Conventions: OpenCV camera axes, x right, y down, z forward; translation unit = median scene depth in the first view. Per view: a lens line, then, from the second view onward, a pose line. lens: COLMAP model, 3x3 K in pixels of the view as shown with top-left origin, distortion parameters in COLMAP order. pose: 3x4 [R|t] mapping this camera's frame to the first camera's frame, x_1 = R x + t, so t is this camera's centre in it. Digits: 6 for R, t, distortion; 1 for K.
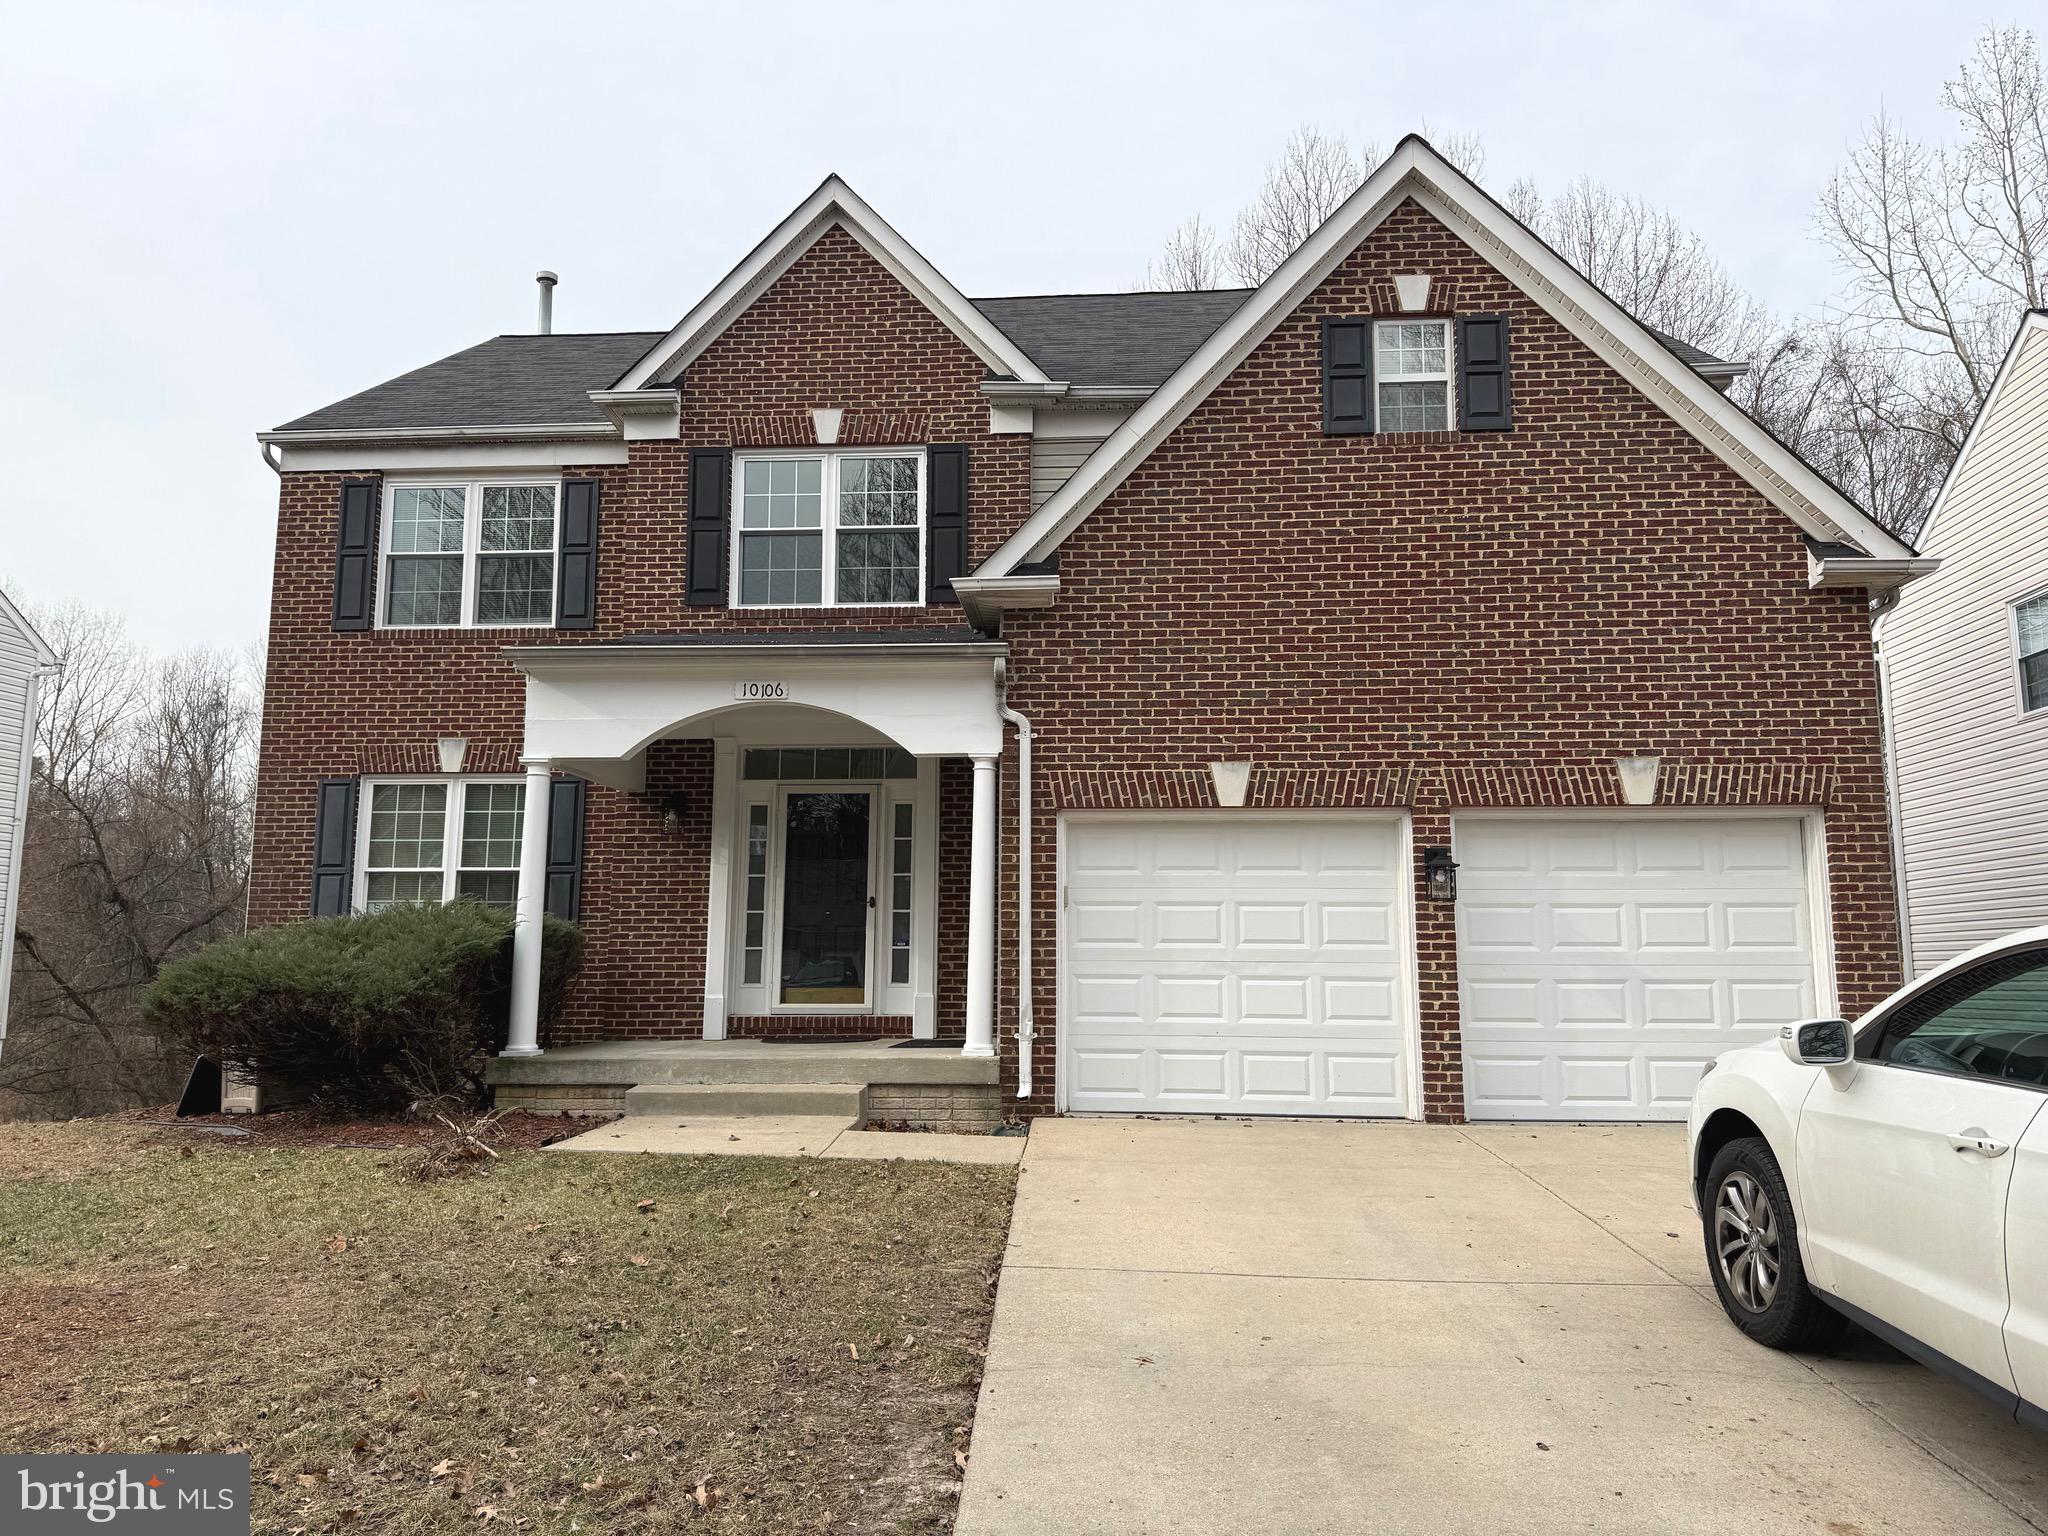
lens RADIAL K [[1453.6, 0, 1030.2], [0, 1453.6, 776.4], [0, 0, 1]] dist [0.036137, -0.023503]
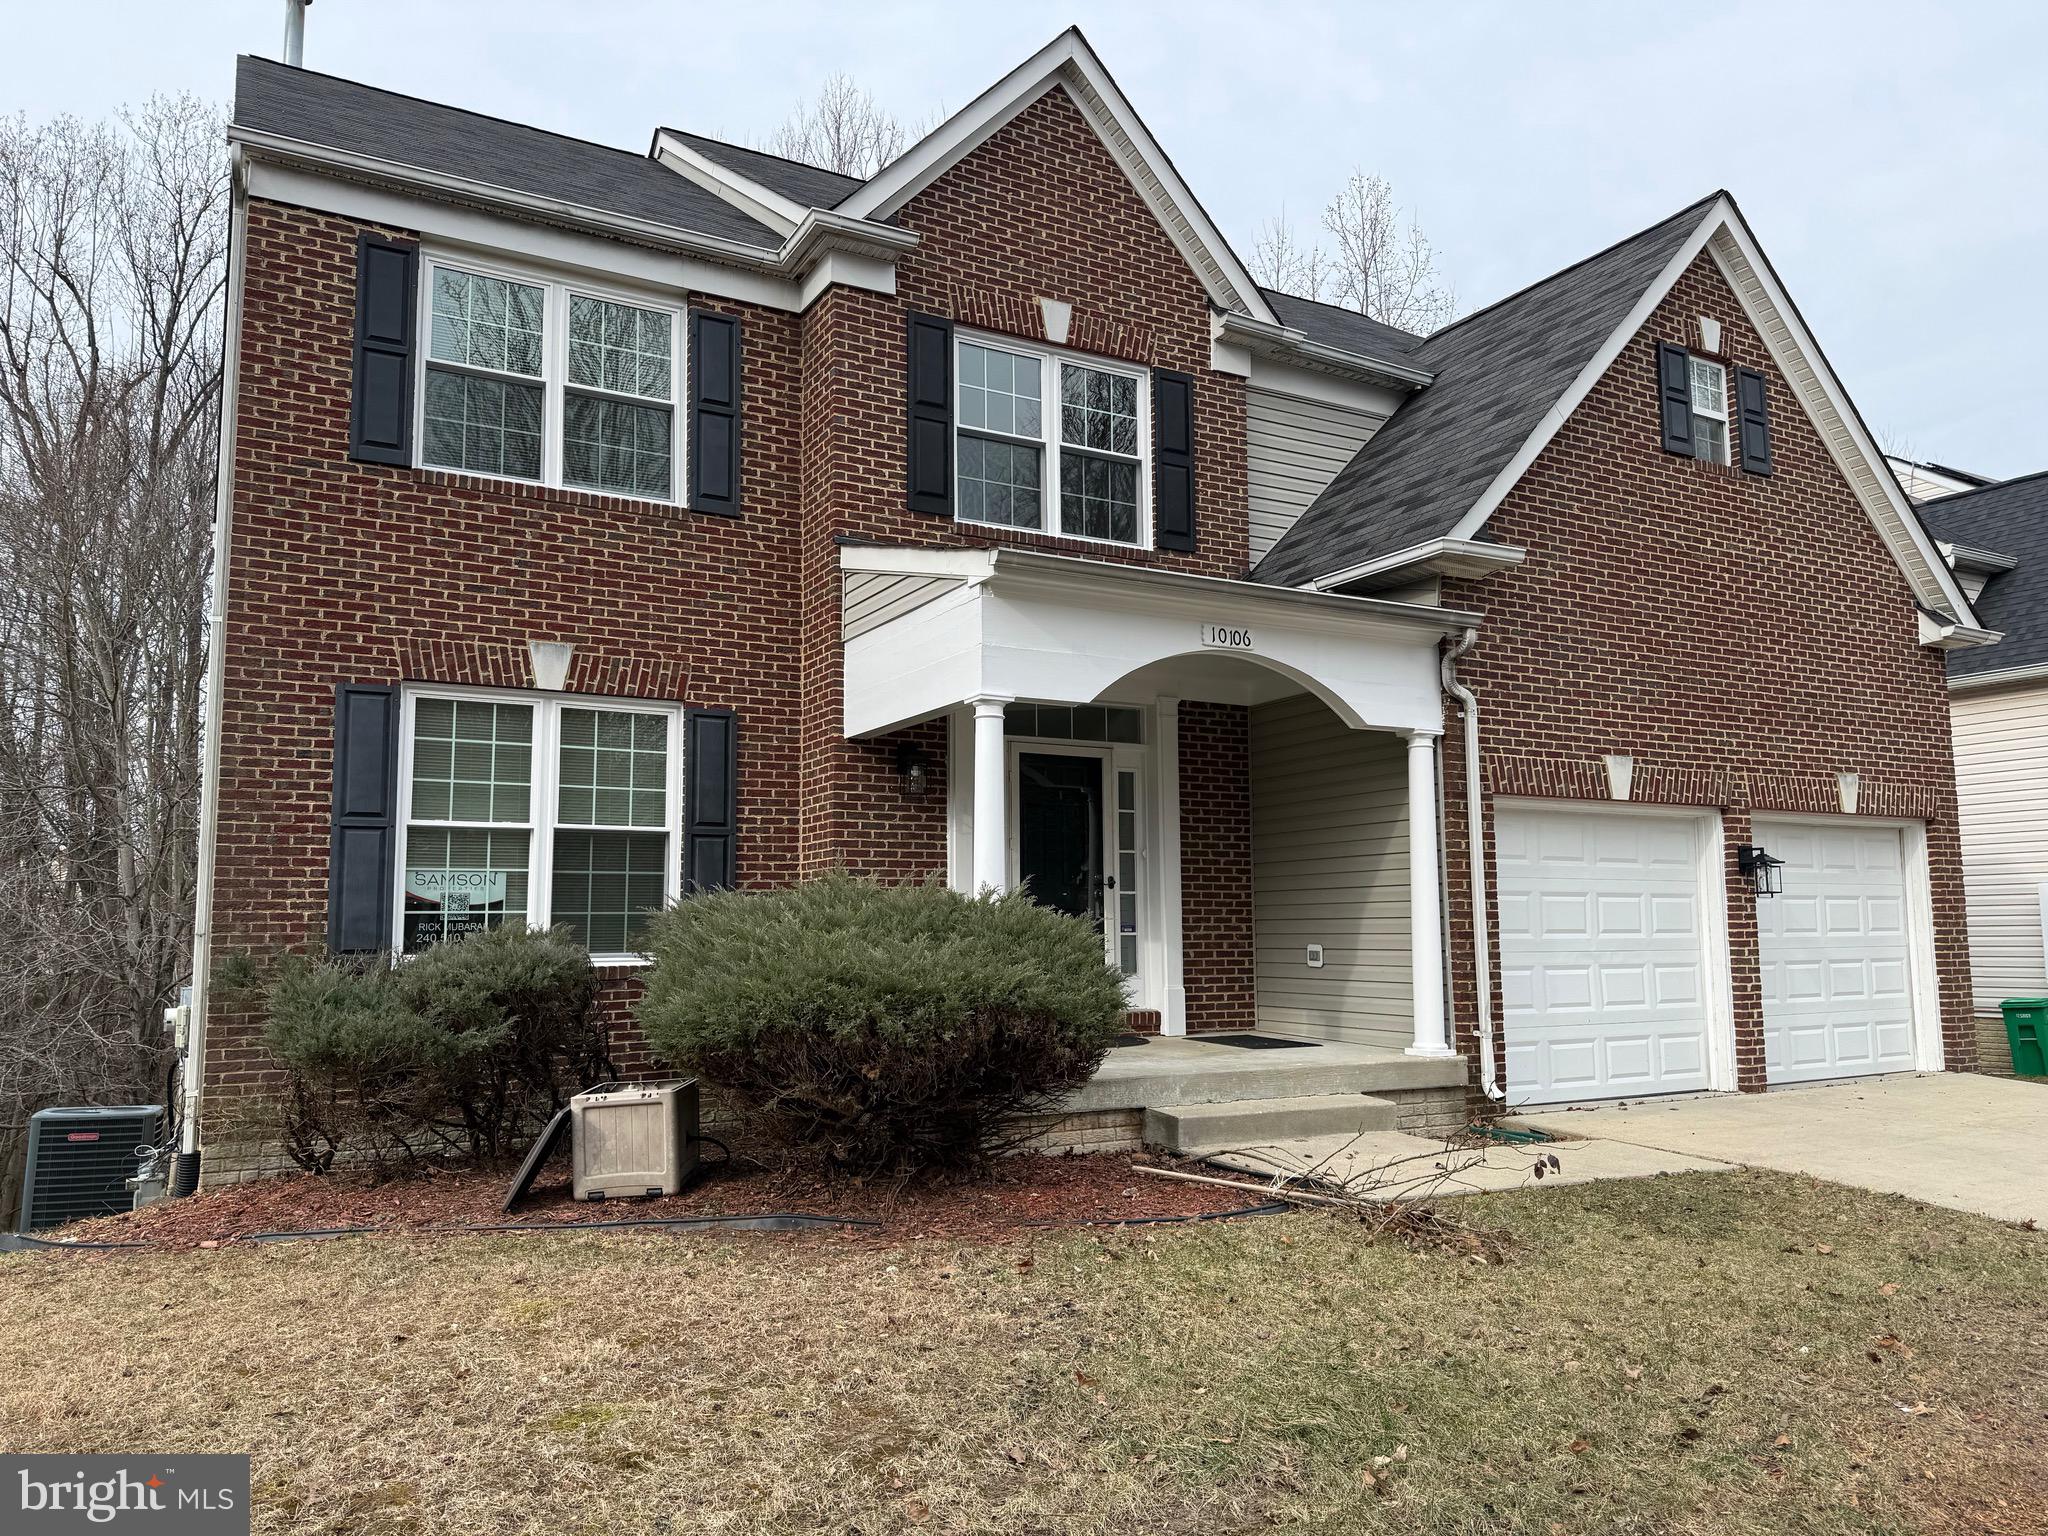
lens RADIAL K [[1453.6, 0, 1017.0], [0, 1453.6, 767.6], [0, 0, 1]] dist [0.036137, -0.023503]
pose [[0.834455, 0.054272, 0.548397, -0.612075], [-0.066863, 0.997758, 0.002998, 0.018204], [-0.547004, -0.039169, 0.836213, 0.291706]]
